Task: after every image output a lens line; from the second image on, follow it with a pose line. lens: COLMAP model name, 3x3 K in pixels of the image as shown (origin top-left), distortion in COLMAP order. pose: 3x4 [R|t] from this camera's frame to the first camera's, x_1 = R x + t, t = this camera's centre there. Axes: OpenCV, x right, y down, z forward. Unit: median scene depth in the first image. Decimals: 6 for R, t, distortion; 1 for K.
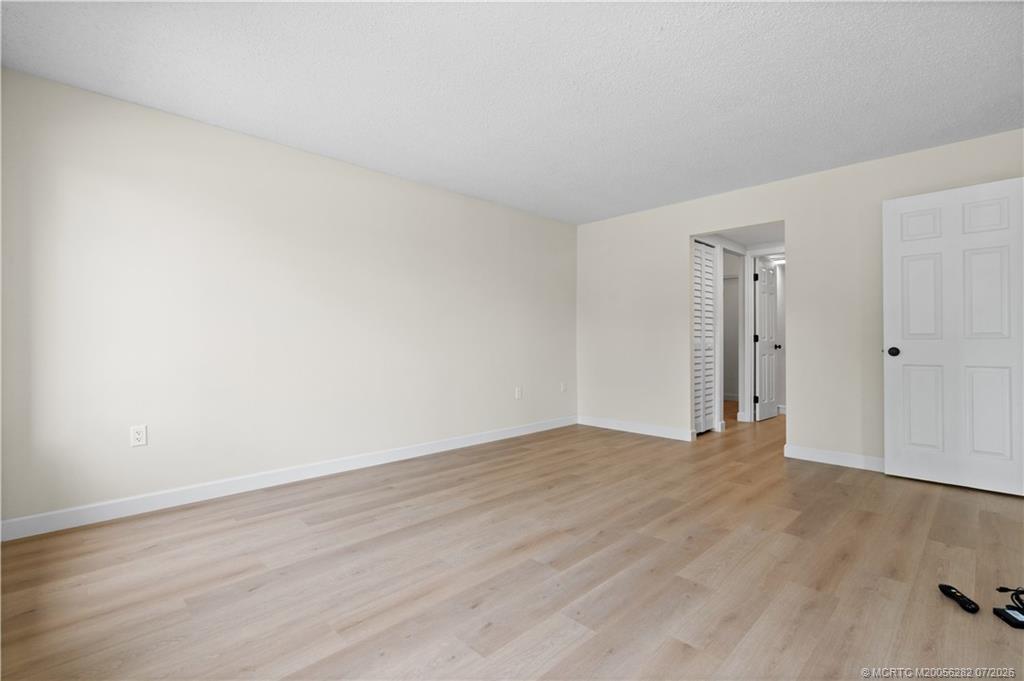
lens RADIAL K [[467.3, 0, 515.0], [0, 467.3, 339.5], [0, 0, 1]] dist [-0.009659, 0.001007]
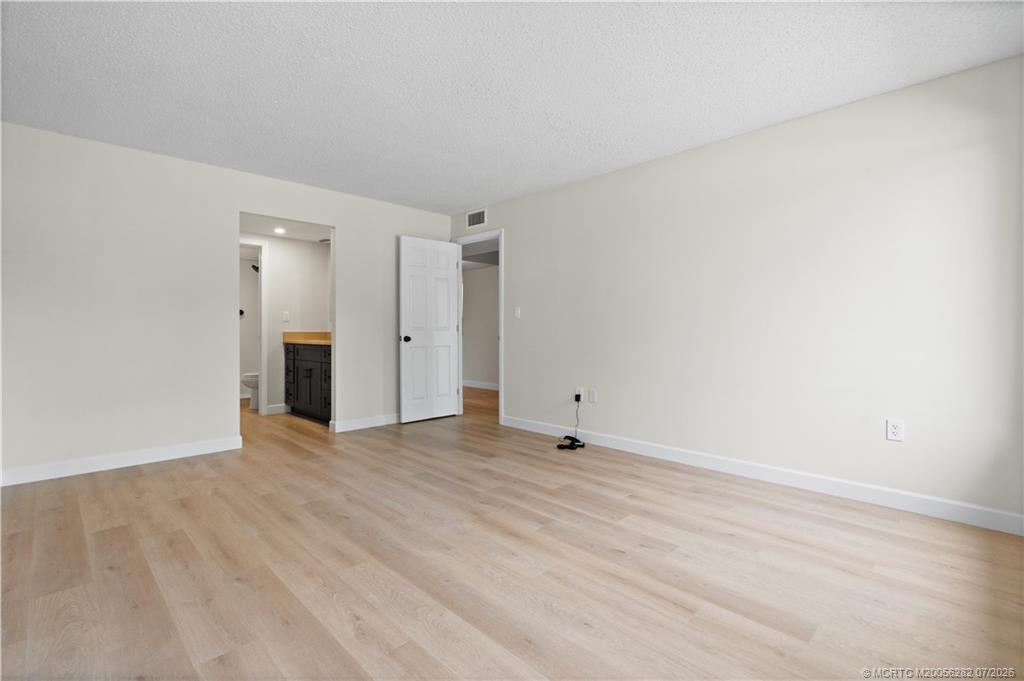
lens RADIAL K [[467.3, 0, 508.5], [0, 467.3, 334.2], [0, 0, 1]] dist [-0.009659, 0.001007]
pose [[-0.002209, -0.009195, 0.999955, -0.910730], [0.001007, 0.999957, 0.009198, -0.003467], [-0.999997, 0.001027, -0.002200, 0.912654]]
